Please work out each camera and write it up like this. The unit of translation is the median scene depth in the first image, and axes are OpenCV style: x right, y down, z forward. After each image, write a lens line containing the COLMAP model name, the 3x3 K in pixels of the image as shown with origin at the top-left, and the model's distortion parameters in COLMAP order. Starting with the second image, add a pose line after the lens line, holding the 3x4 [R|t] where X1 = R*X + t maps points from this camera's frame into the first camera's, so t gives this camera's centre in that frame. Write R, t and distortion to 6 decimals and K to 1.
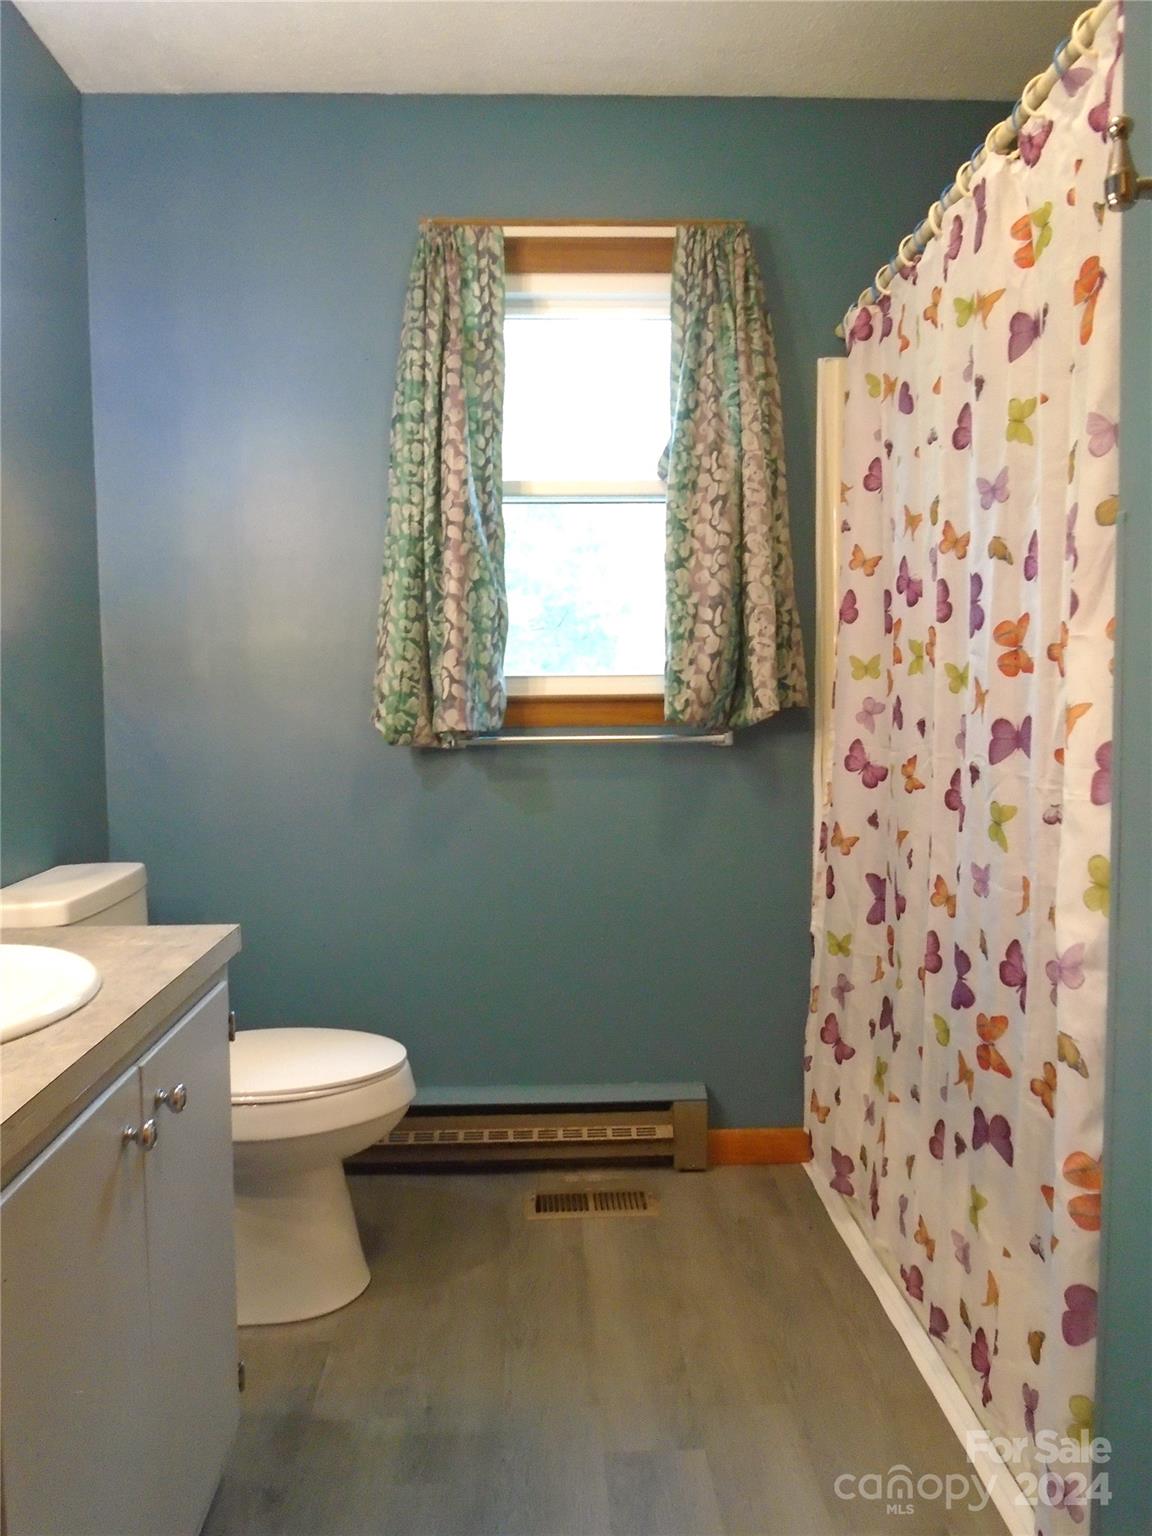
lens RADIAL K [[1148.9, 0, 576.0], [0, 1148.9, 768.0], [0, 0, 1]] dist [-0.029809, 0.000660]
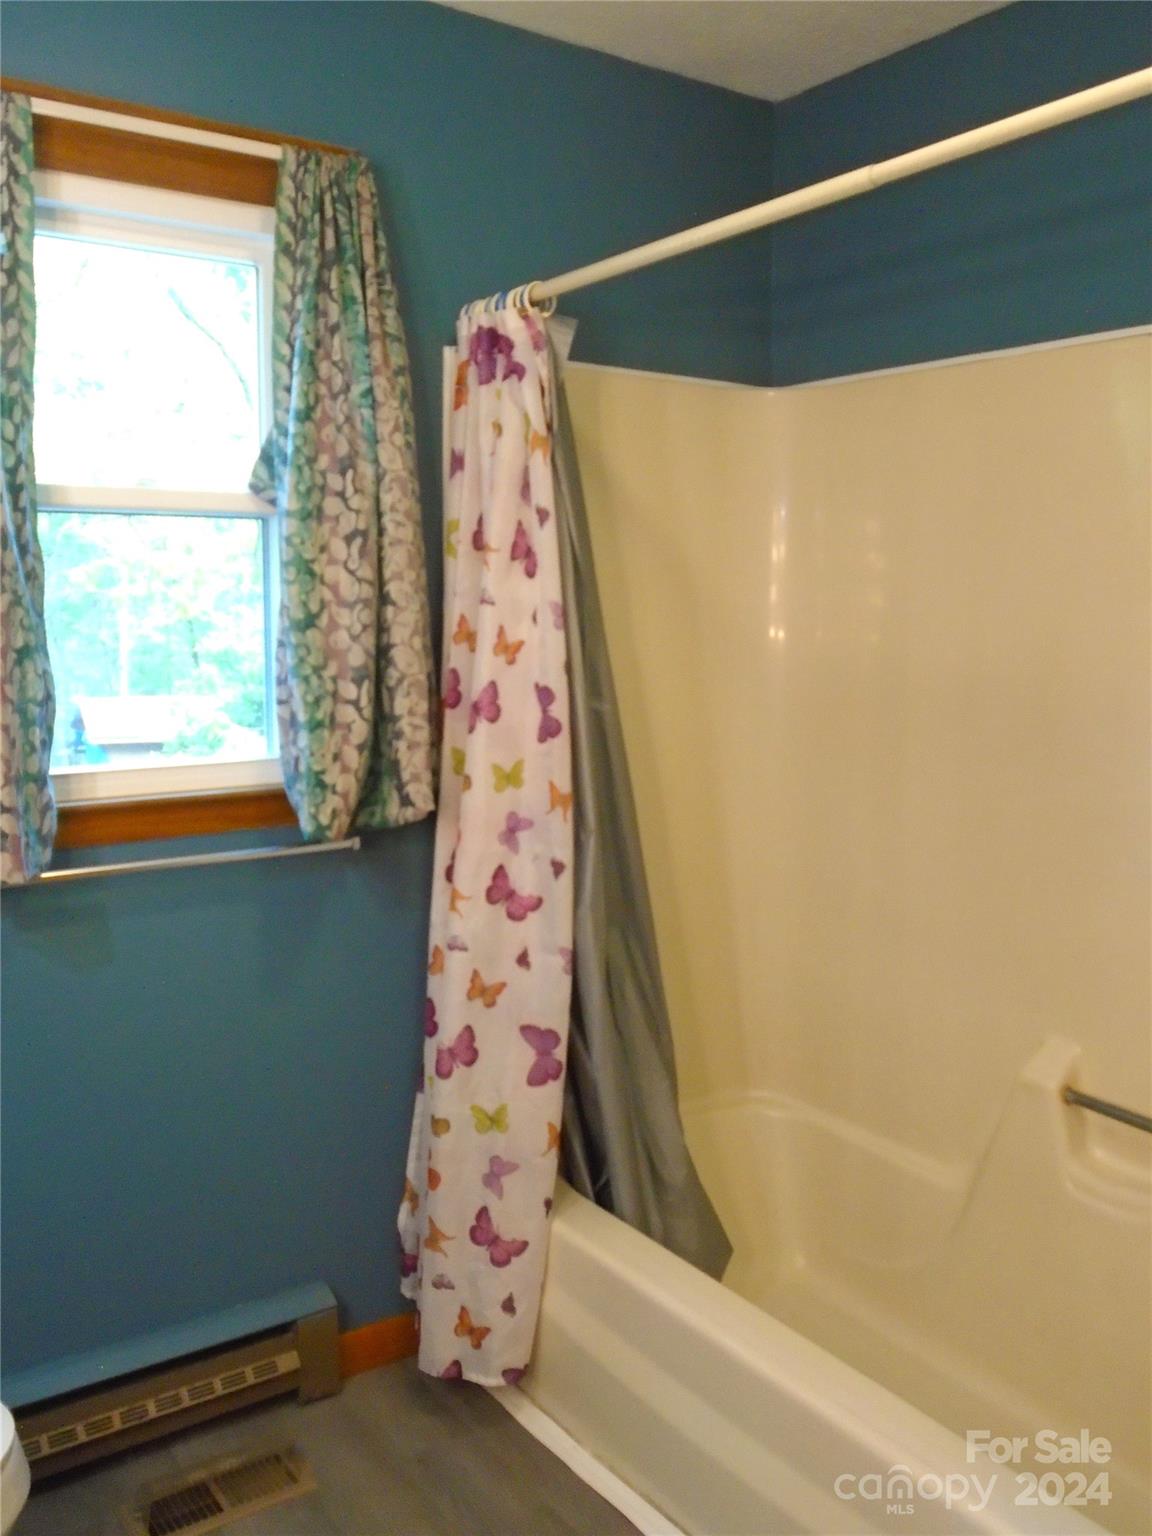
lens RADIAL K [[1333.0, 0, 576.0], [0, 1333.0, 768.0], [0, 0, 1]] dist [-0.035102, 0.005216]
pose [[0.838515, -0.056893, 0.541900, -0.229952], [0.028776, 0.997770, 0.060226, -0.130058], [-0.544118, -0.034906, 0.838282, 0.192289]]
